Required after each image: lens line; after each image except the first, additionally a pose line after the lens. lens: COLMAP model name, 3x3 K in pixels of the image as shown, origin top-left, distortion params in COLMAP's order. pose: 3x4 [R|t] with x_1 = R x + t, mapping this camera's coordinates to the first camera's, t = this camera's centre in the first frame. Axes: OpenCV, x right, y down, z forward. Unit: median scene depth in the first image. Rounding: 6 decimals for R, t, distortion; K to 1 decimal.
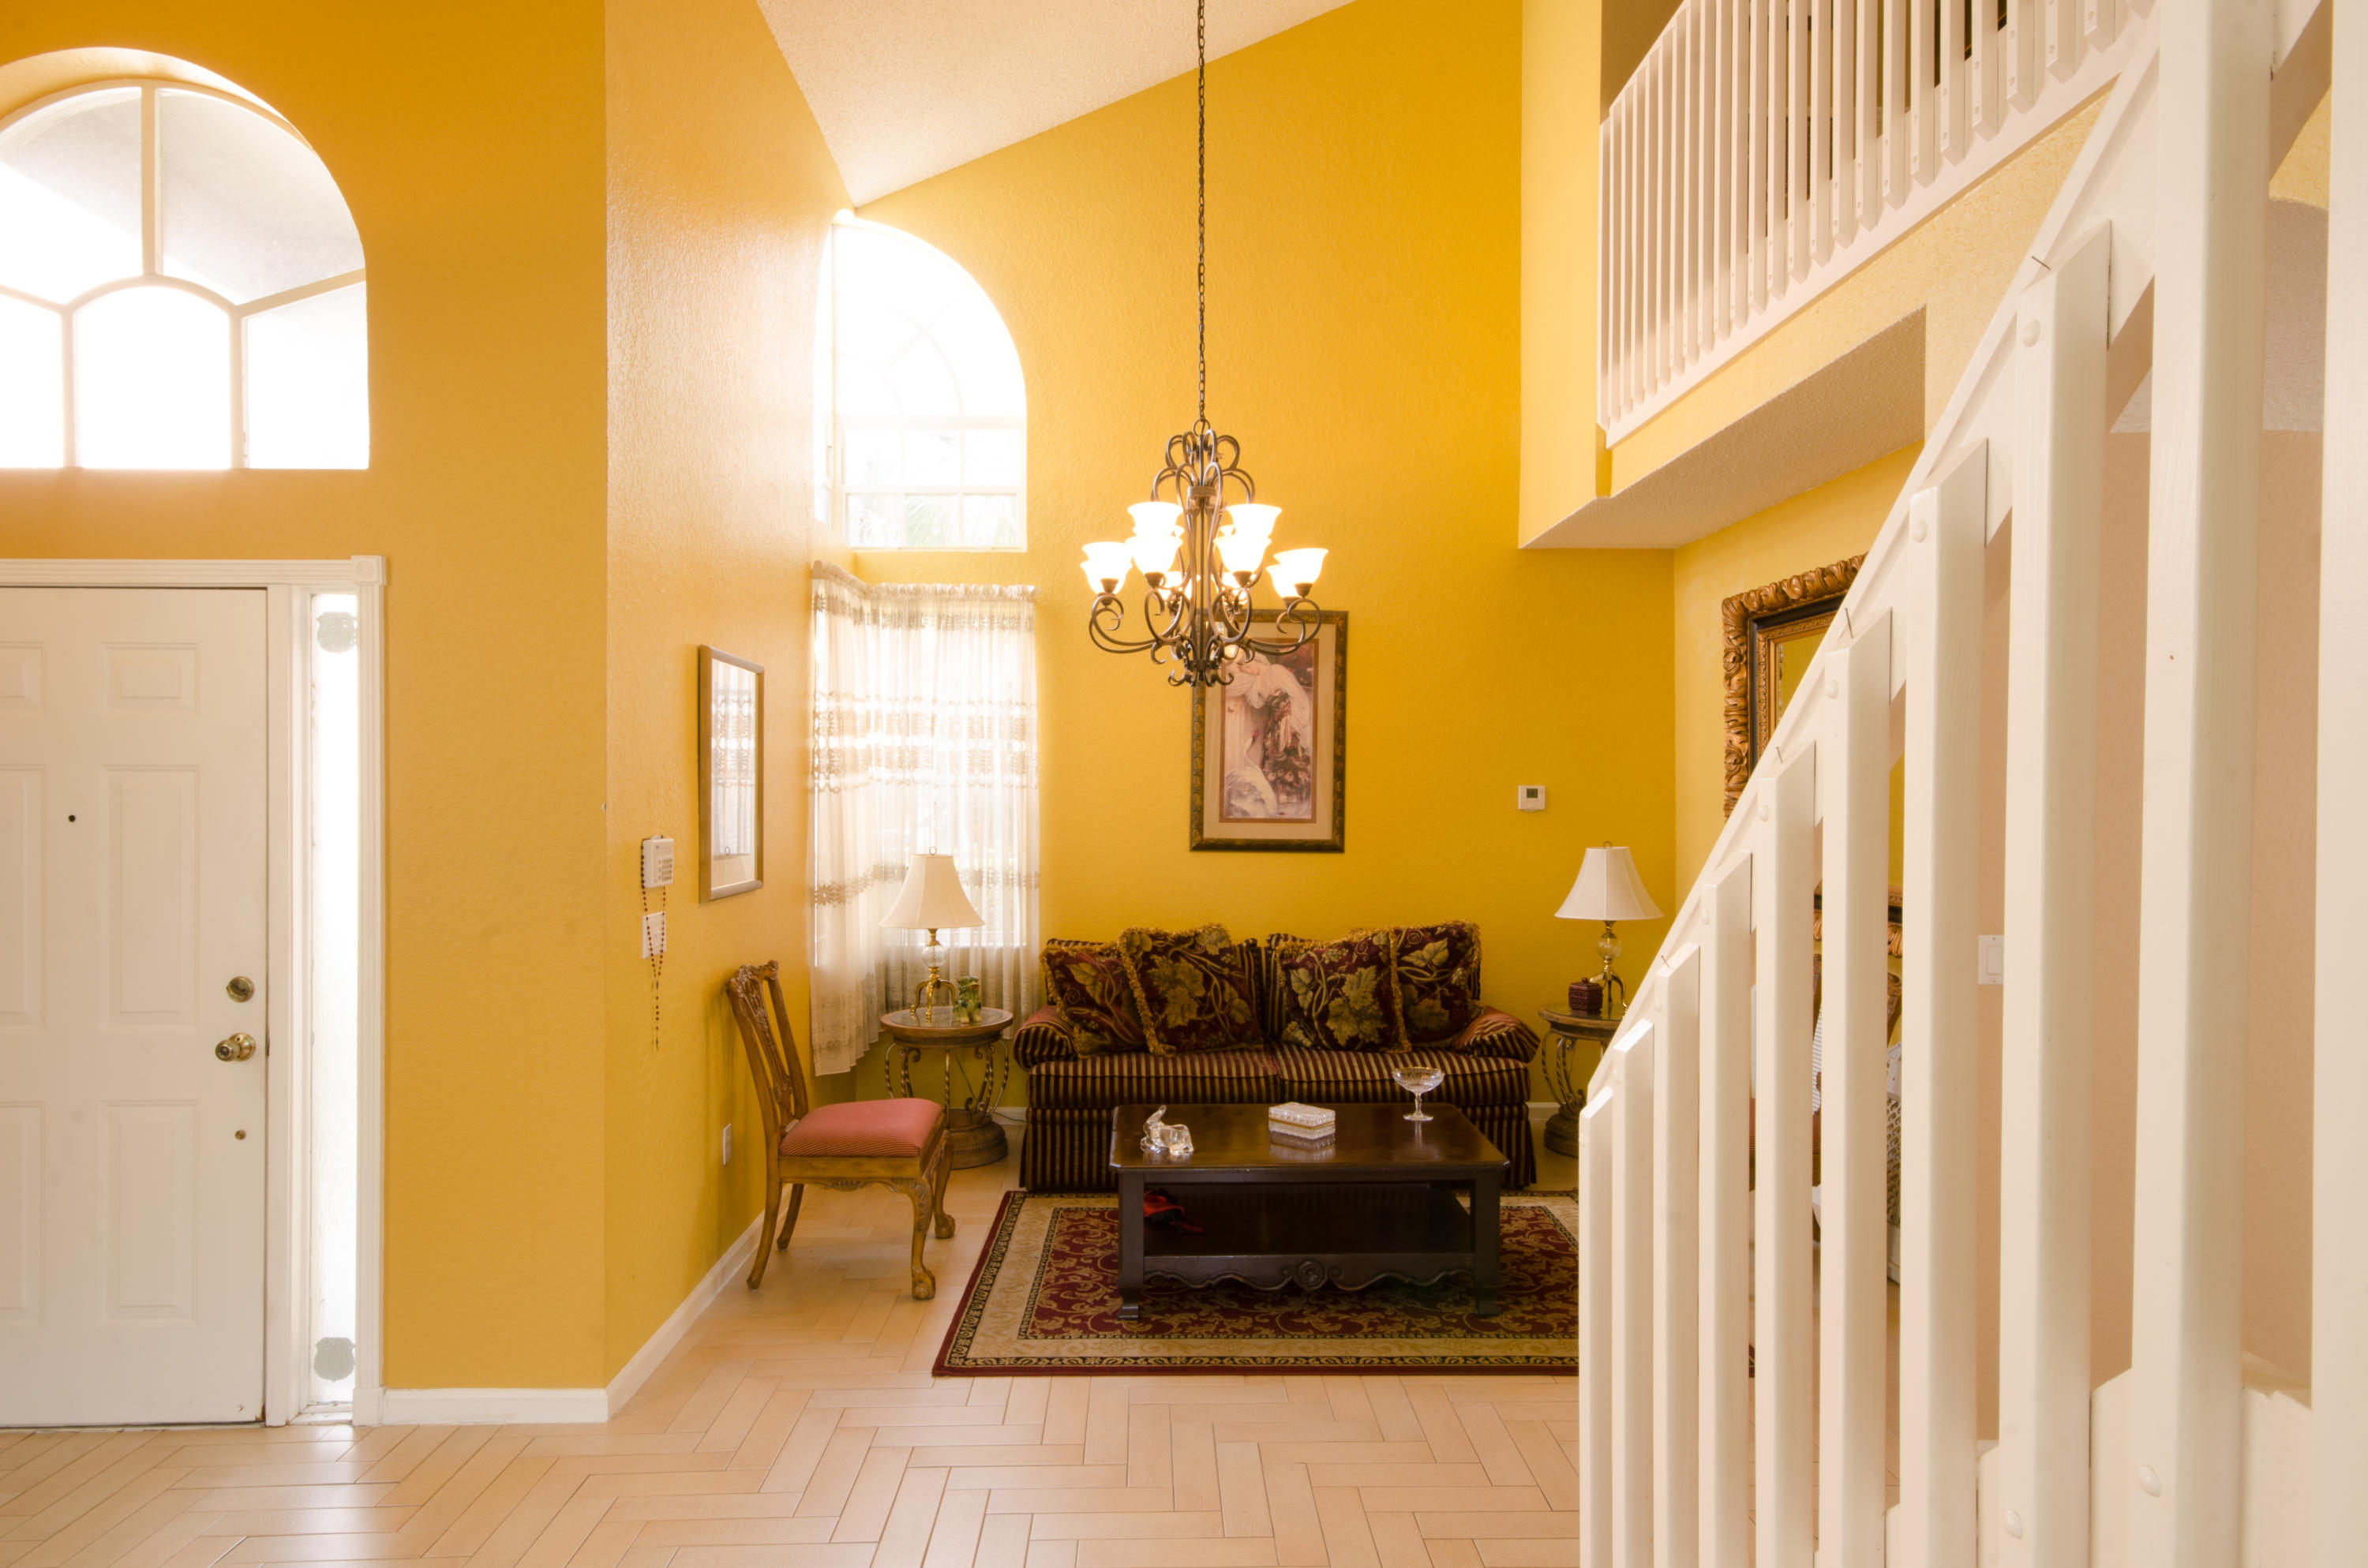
lens RADIAL K [[1346.4, 0, 1190.3], [0, 1346.4, 795.2], [0, 0, 1]] dist [0.008077, 0.008351]
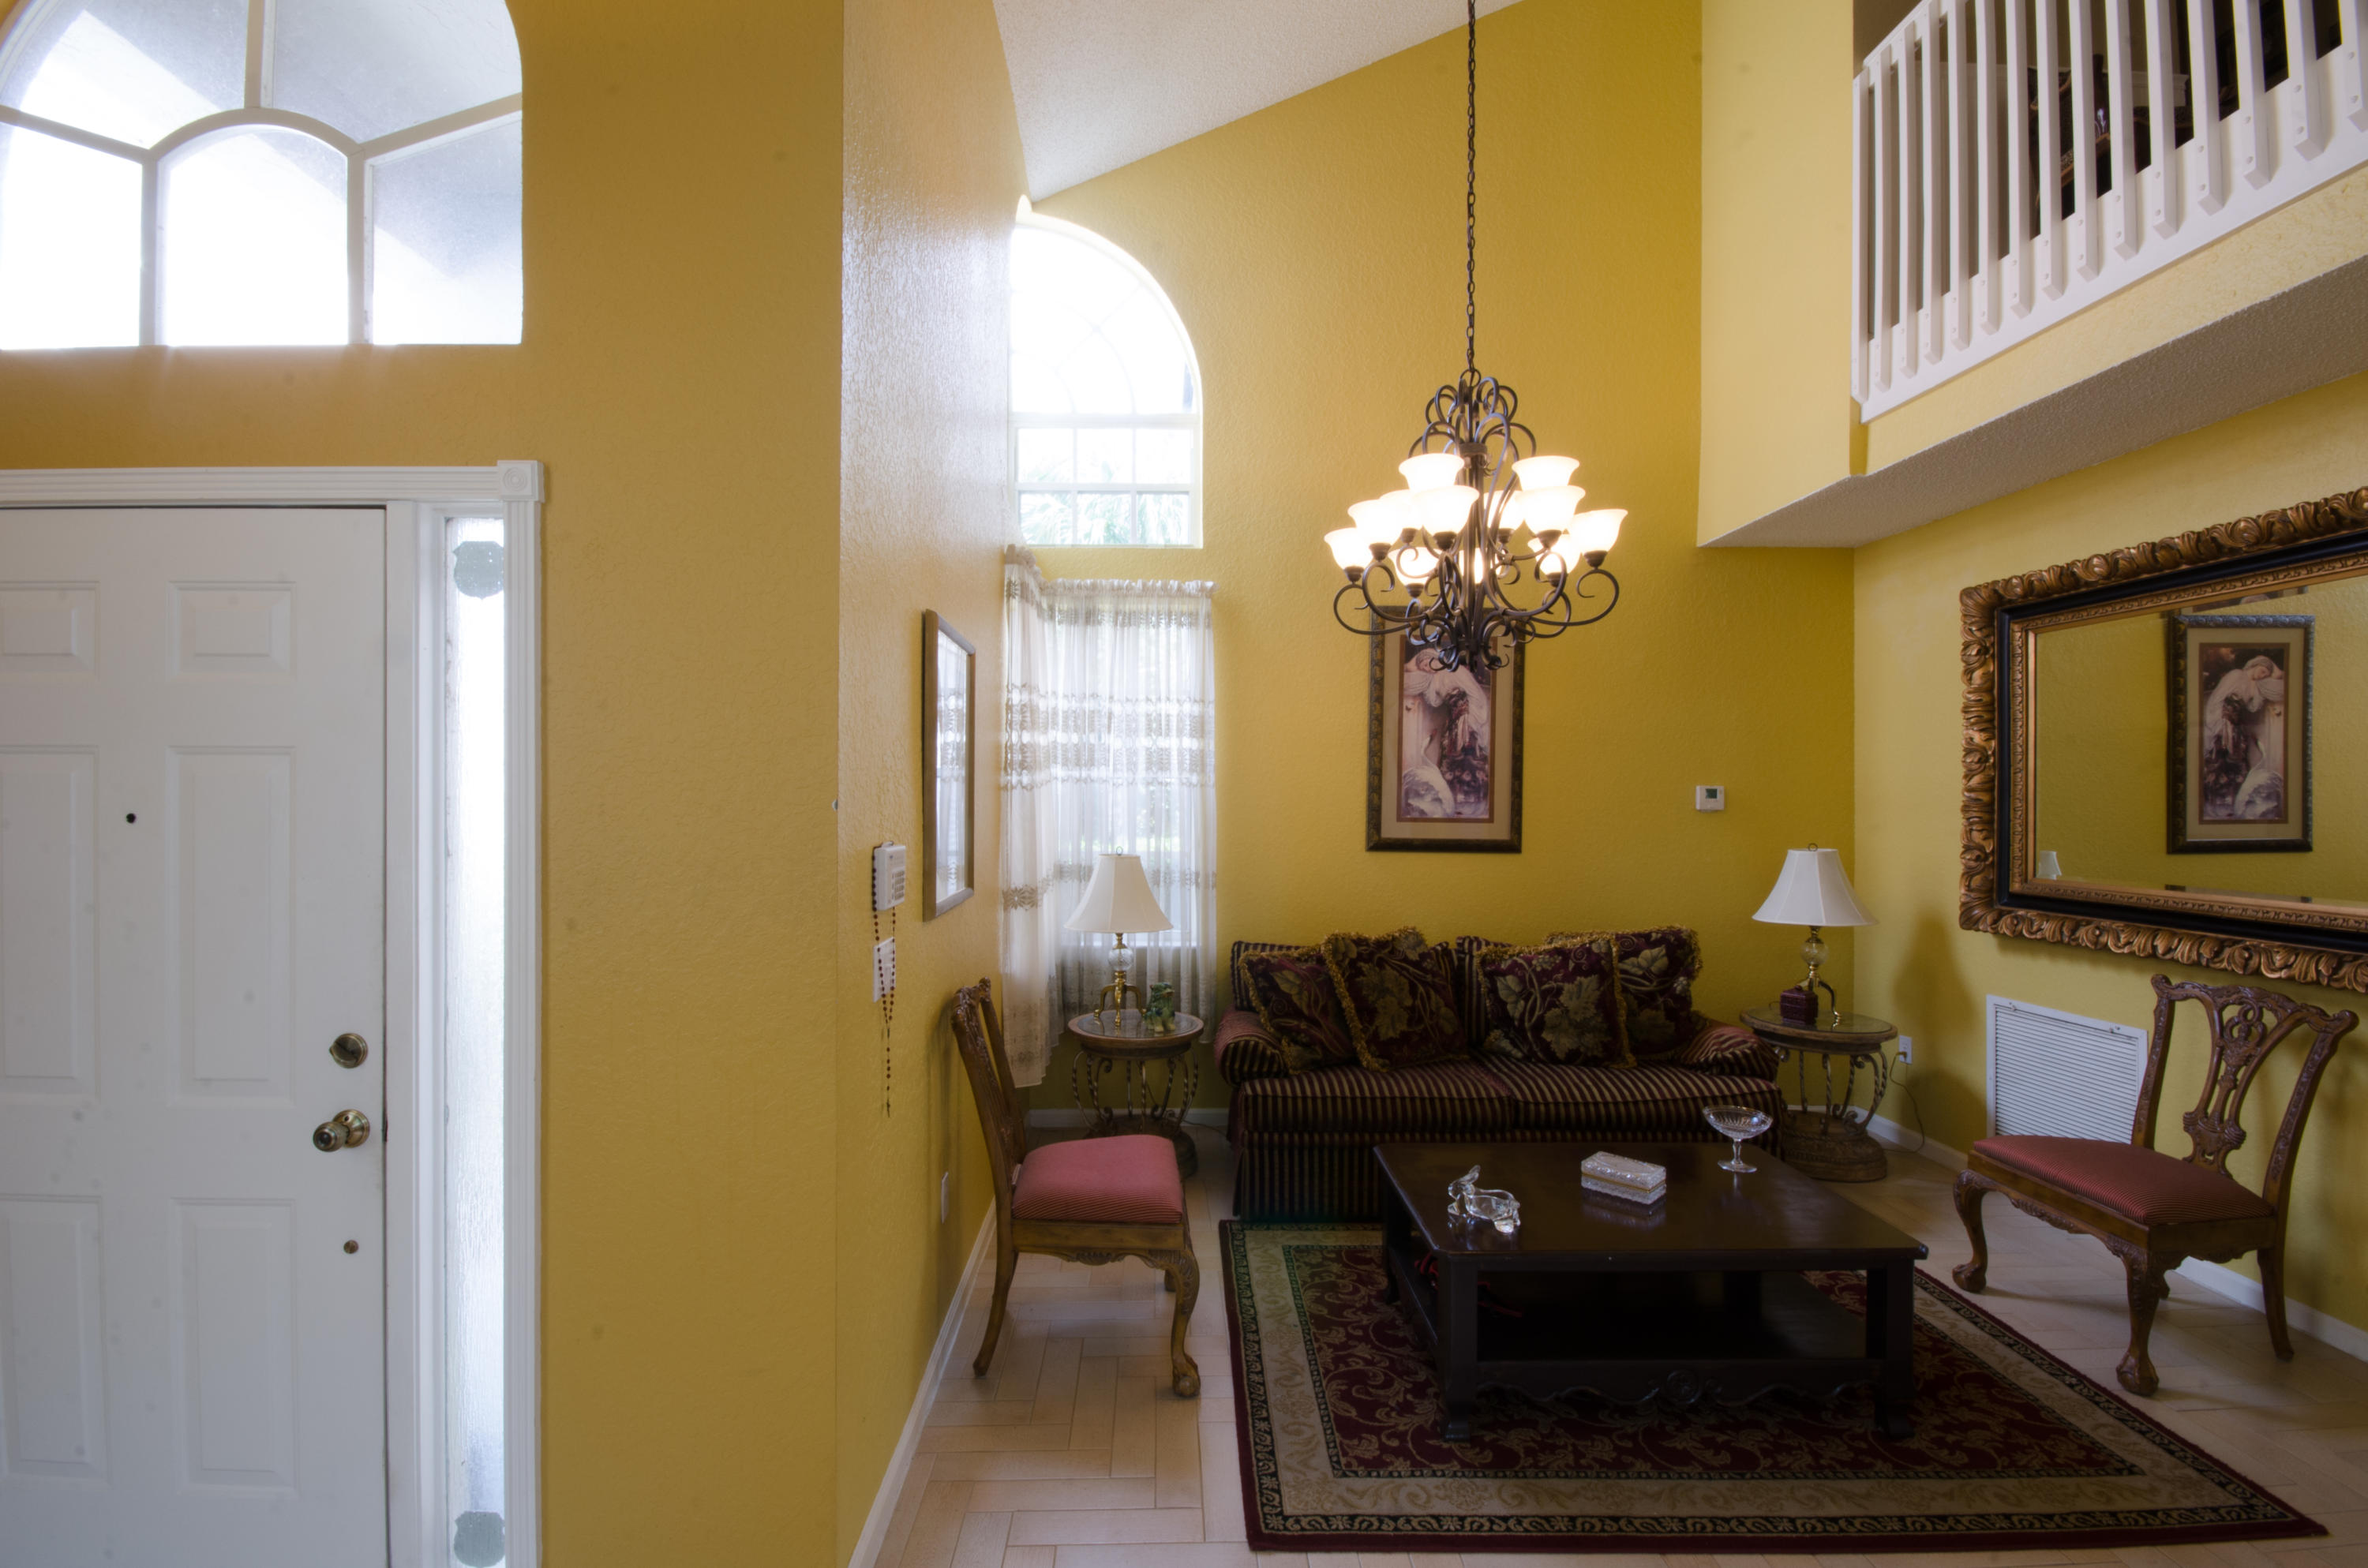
lens RADIAL K [[1048.6, 0, 1183.9], [0, 1048.6, 795.6], [0, 0, 1]] dist [0.001787, -0.006460]
pose [[0.999924, 0.002995, -0.011971, -0.159969], [-0.002998, 0.999995, -0.000246, 0.002032], [0.011970, 0.000282, 0.999928, 0.290171]]
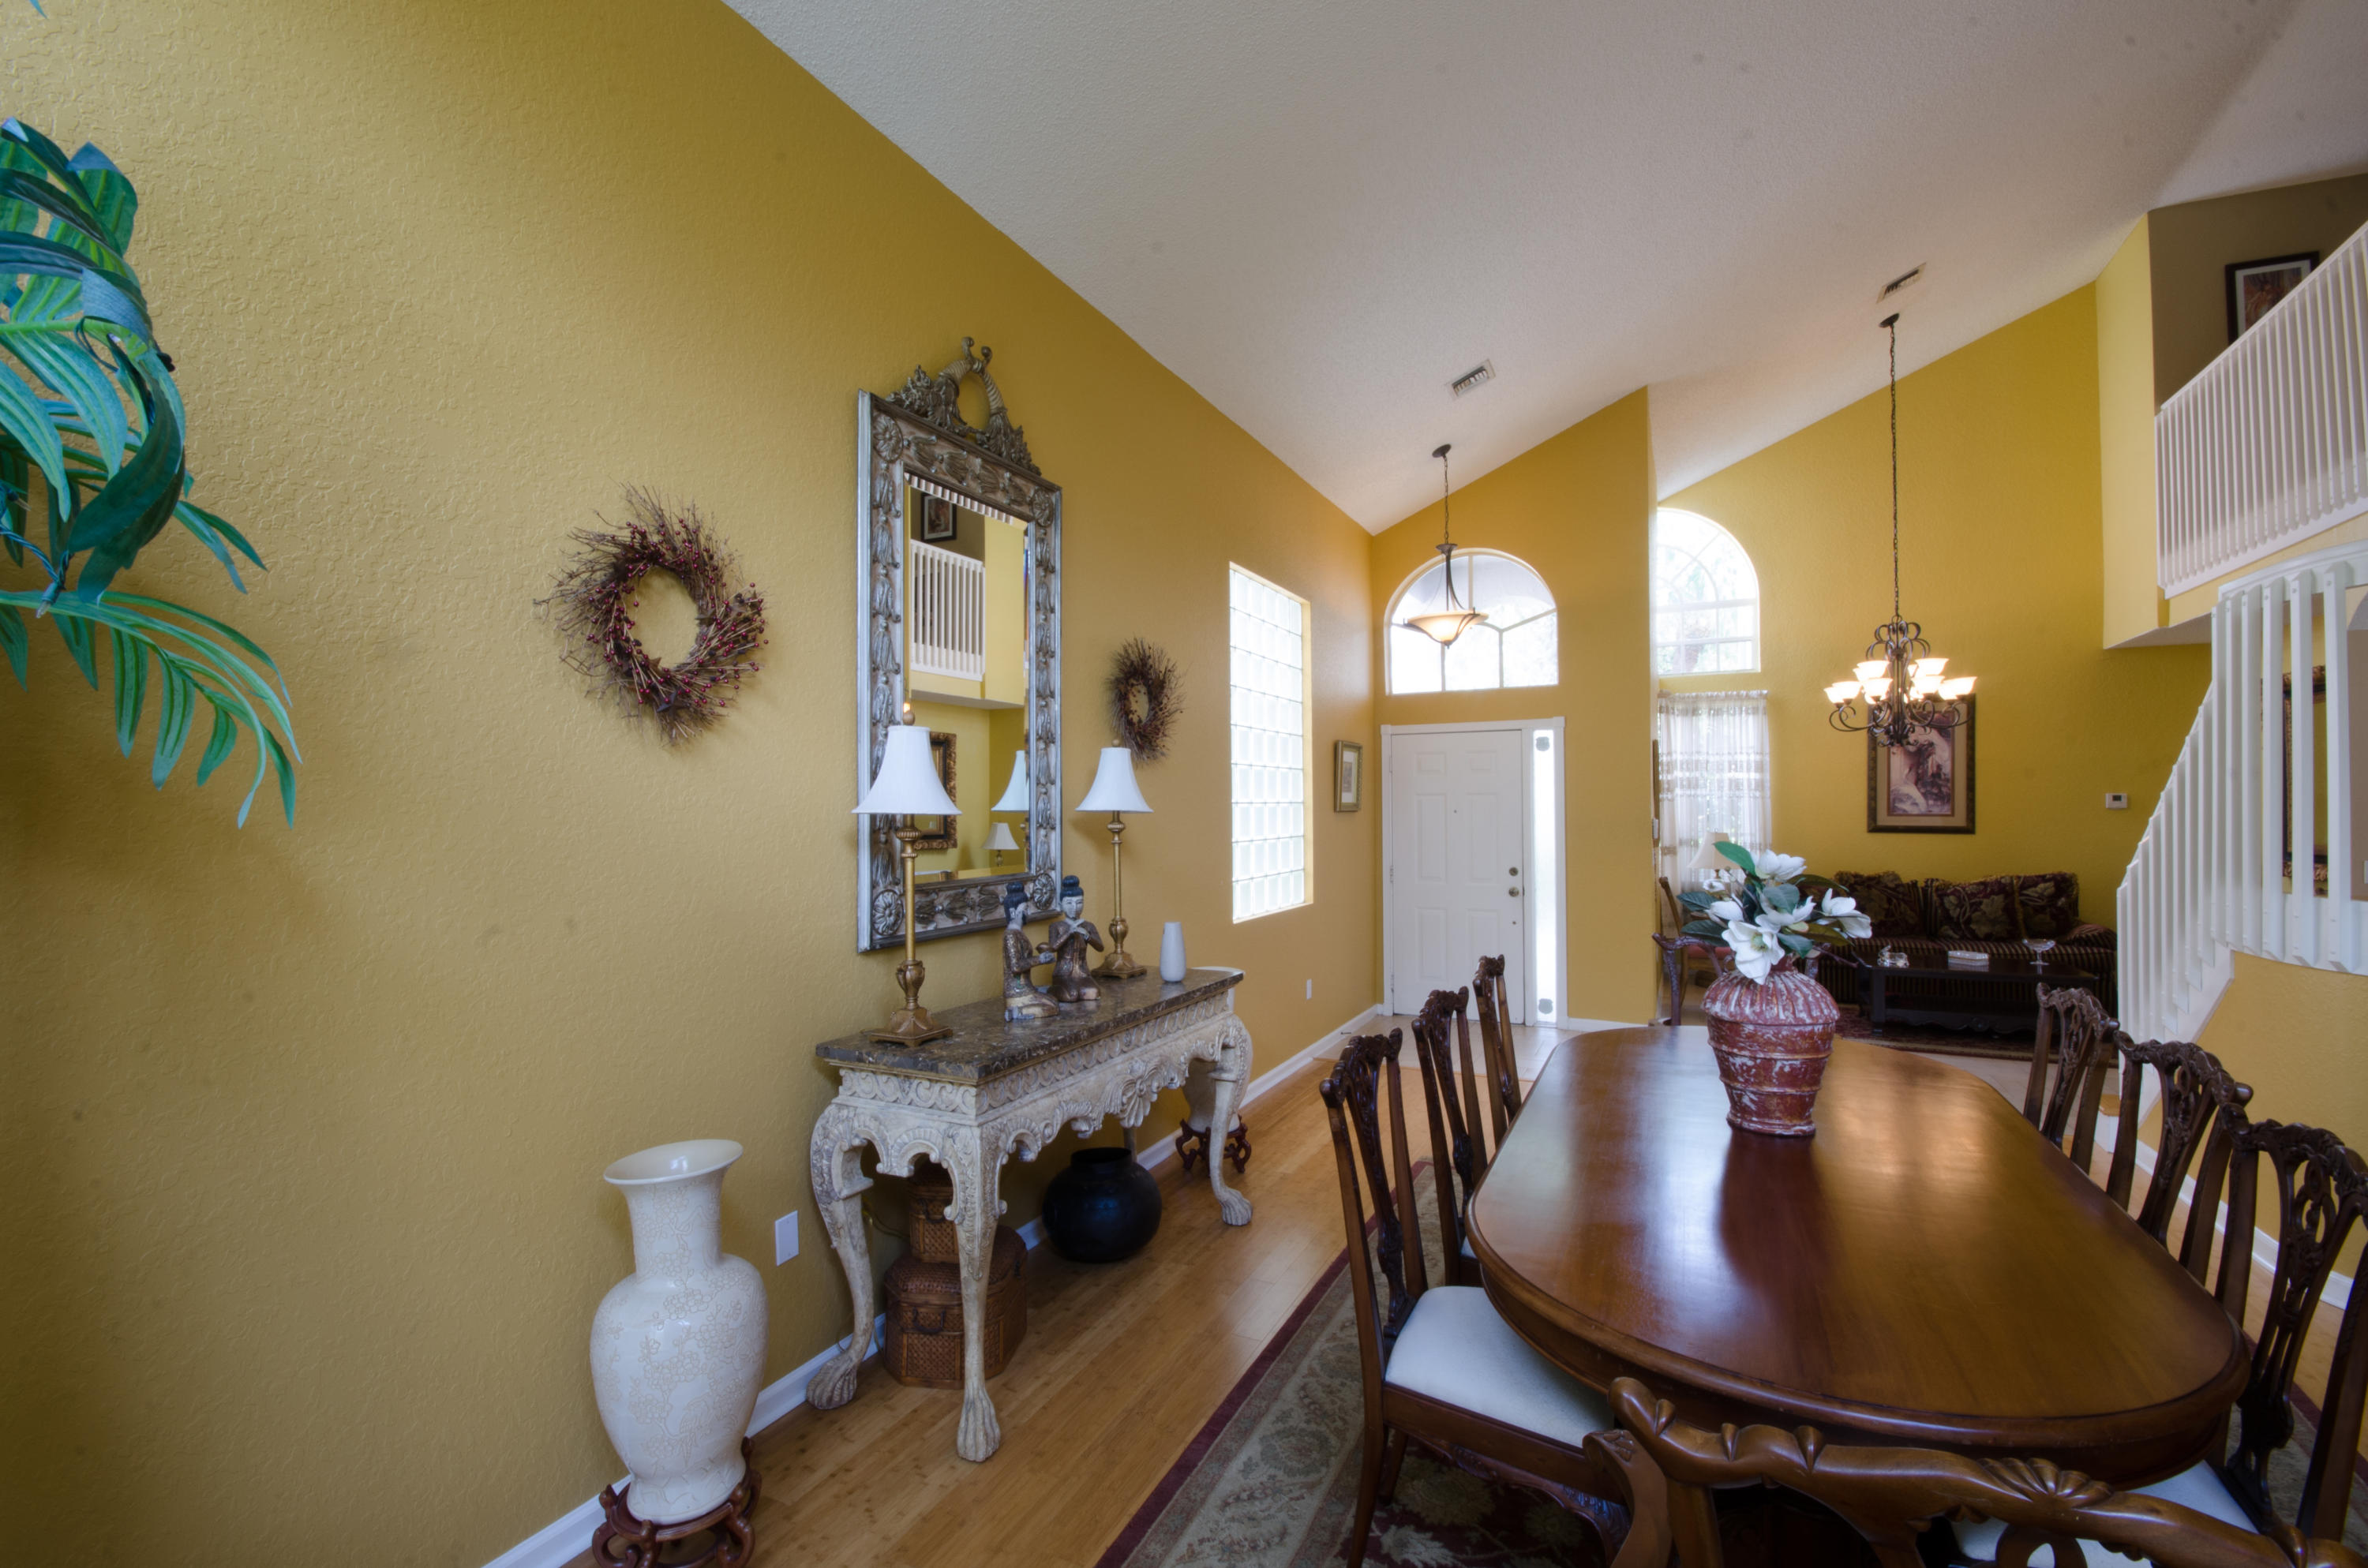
lens RADIAL K [[1048.6, 0, 1159.2], [0, 1048.6, 793.7], [0, 0, 1]] dist [0.001787, -0.006460]
pose [[0.874627, -0.013175, -0.484617, -0.188898], [0.007124, 0.999872, -0.014326, 0.004124], [0.484744, 0.009078, 0.874609, -0.859490]]
